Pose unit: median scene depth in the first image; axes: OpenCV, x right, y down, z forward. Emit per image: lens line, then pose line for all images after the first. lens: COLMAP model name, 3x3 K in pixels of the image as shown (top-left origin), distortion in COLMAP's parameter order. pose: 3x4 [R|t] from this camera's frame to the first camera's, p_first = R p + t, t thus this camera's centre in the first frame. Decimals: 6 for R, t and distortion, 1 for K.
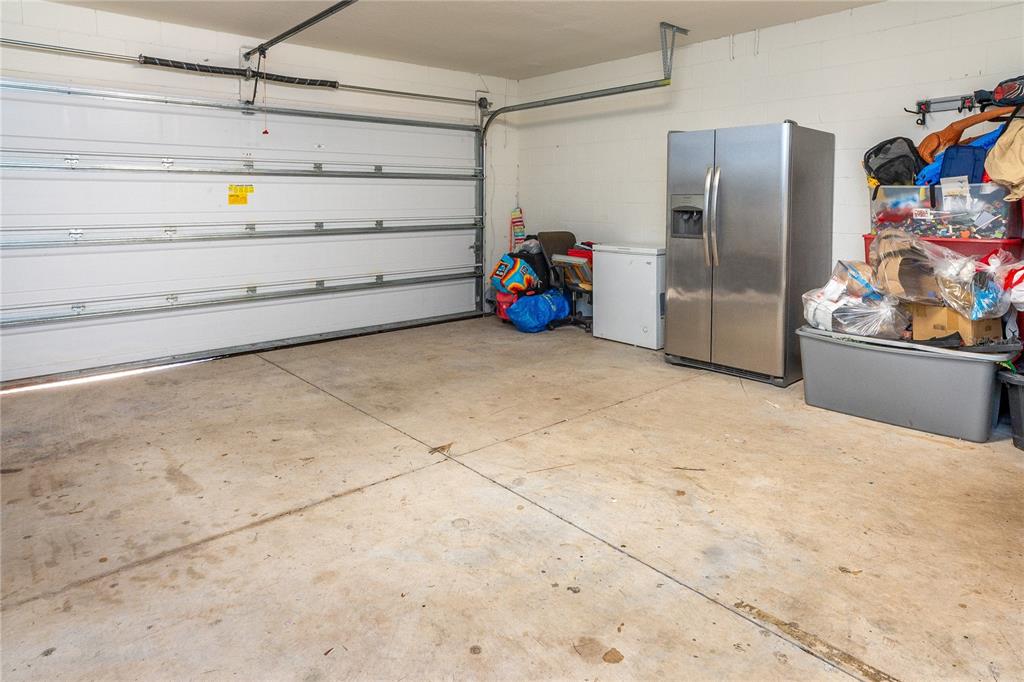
lens RADIAL K [[618.7, 0, 514.7], [0, 618.7, 304.5], [0, 0, 1]] dist [-0.004057, 0.010845]
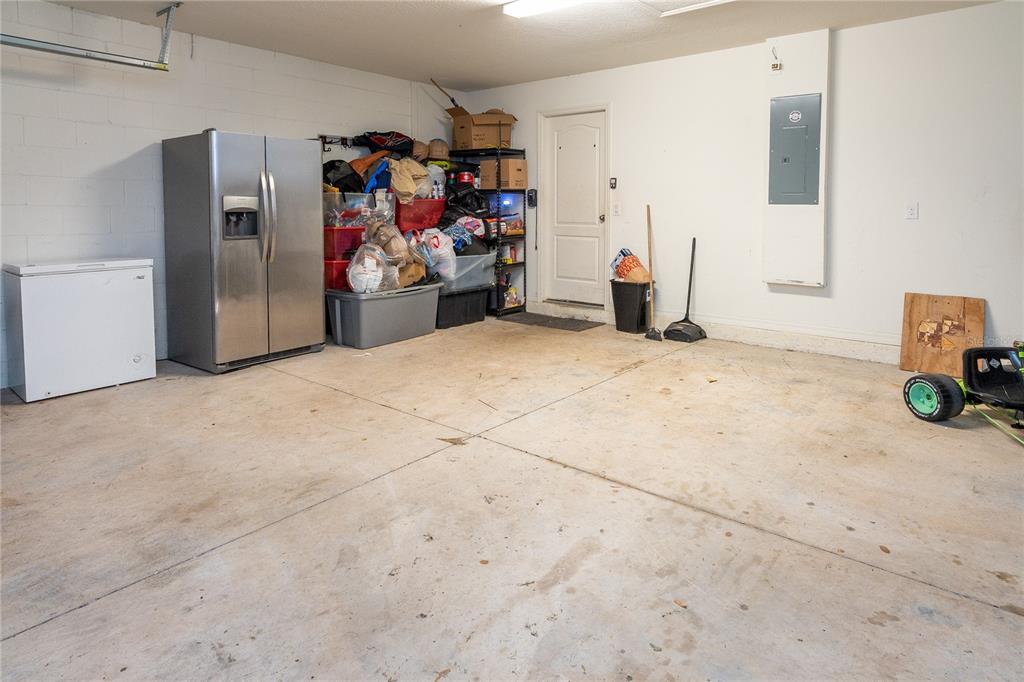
lens RADIAL K [[595.5, 0, 521.5], [0, 595.5, 341.0], [0, 0, 1]] dist [-0.018935, 0.019707]
pose [[-0.176192, -0.215221, 0.960540, -1.324448], [0.164687, 0.955607, 0.244325, -0.190616], [-0.970482, 0.201236, -0.132926, 1.237643]]
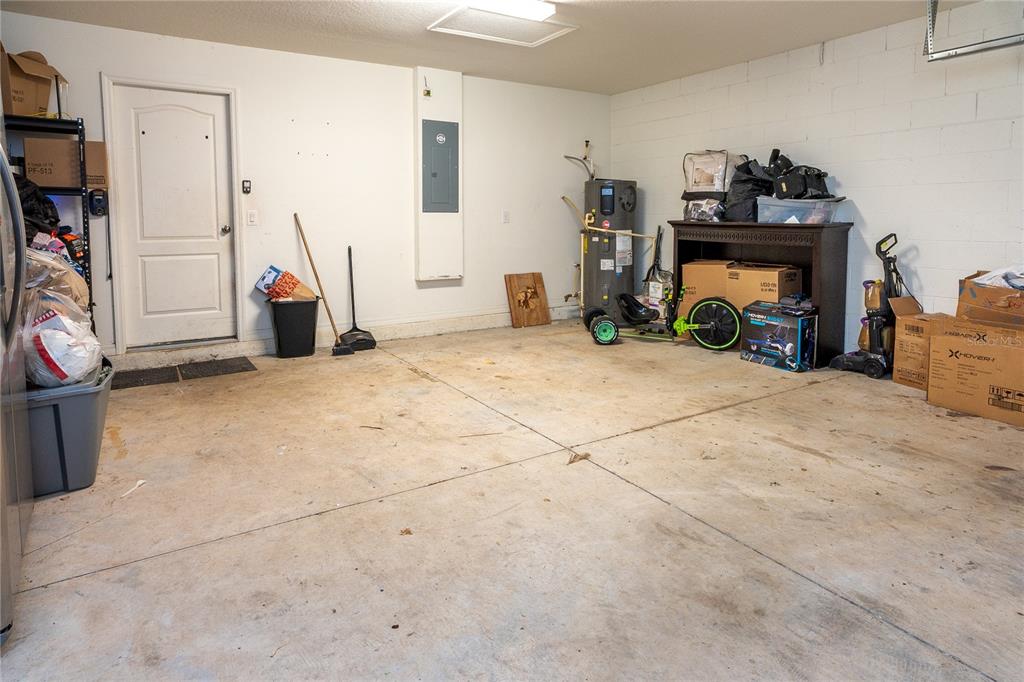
lens RADIAL K [[595.5, 0, 521.5], [0, 595.5, 341.0], [0, 0, 1]] dist [-0.018935, 0.019707]
pose [[-0.990726, -0.023464, 0.133834, -0.189962], [0.027458, 0.930080, 0.366329, -0.365557], [-0.133072, 0.366606, -0.920810, 2.275446]]
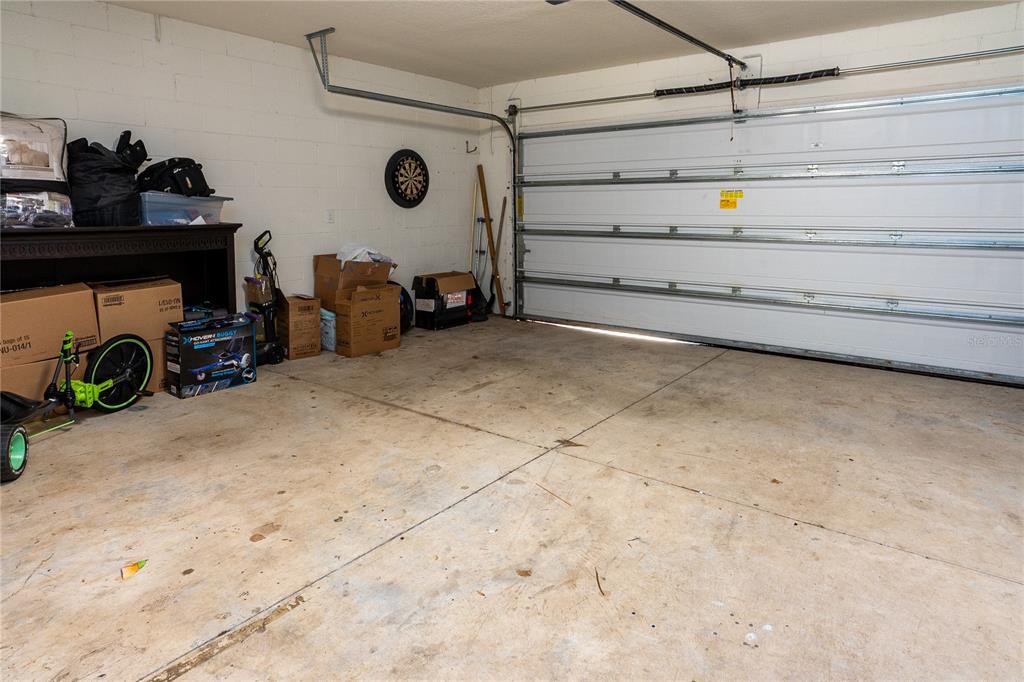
lens RADIAL K [[601.2, 0, 512.0], [0, 601.2, 328.4], [0, 0, 1]] dist [-0.013663, 0.017603]
pose [[0.202101, 0.197683, -0.959206, 1.004050], [-0.160484, 0.972862, 0.166684, -0.139545], [0.966126, 0.120251, 0.228341, 0.810991]]
